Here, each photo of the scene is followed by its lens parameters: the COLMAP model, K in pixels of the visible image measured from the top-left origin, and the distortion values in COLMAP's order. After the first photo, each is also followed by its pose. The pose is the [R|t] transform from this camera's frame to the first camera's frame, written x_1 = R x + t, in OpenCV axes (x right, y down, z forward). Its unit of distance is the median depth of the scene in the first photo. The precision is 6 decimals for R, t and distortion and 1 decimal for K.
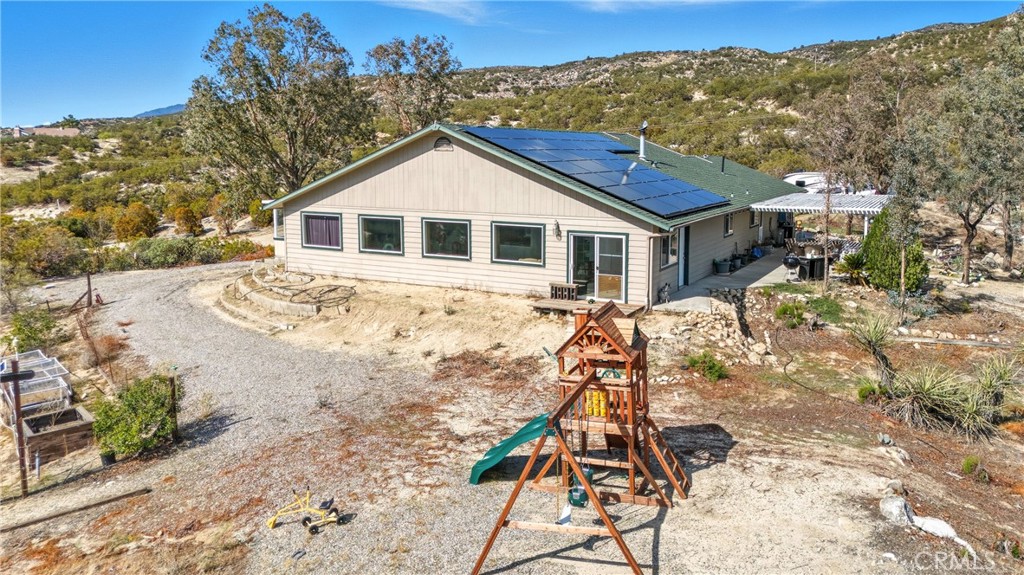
lens RADIAL K [[756.9, 0, 514.9], [0, 756.9, 289.8], [0, 0, 1]] dist [0.061268, -0.006215]
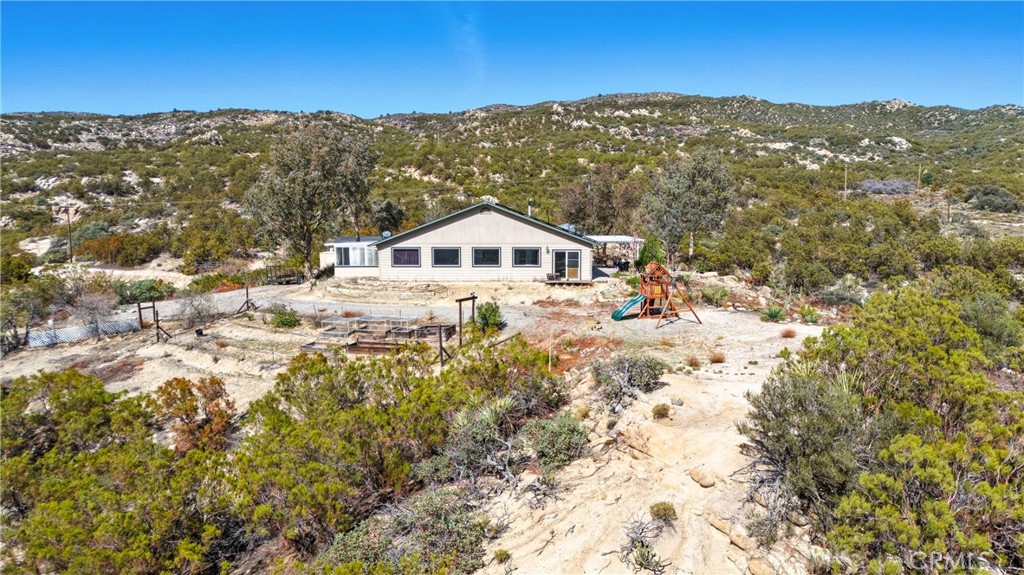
lens RADIAL K [[756.9, 0, 514.9], [0, 756.9, 289.8], [0, 0, 1]] dist [0.061268, -0.006215]
pose [[0.875734, -0.048797, 0.480322, -0.920471], [0.084937, 0.994934, -0.053782, 0.124681], [-0.475264, 0.087896, 0.875442, -0.743986]]
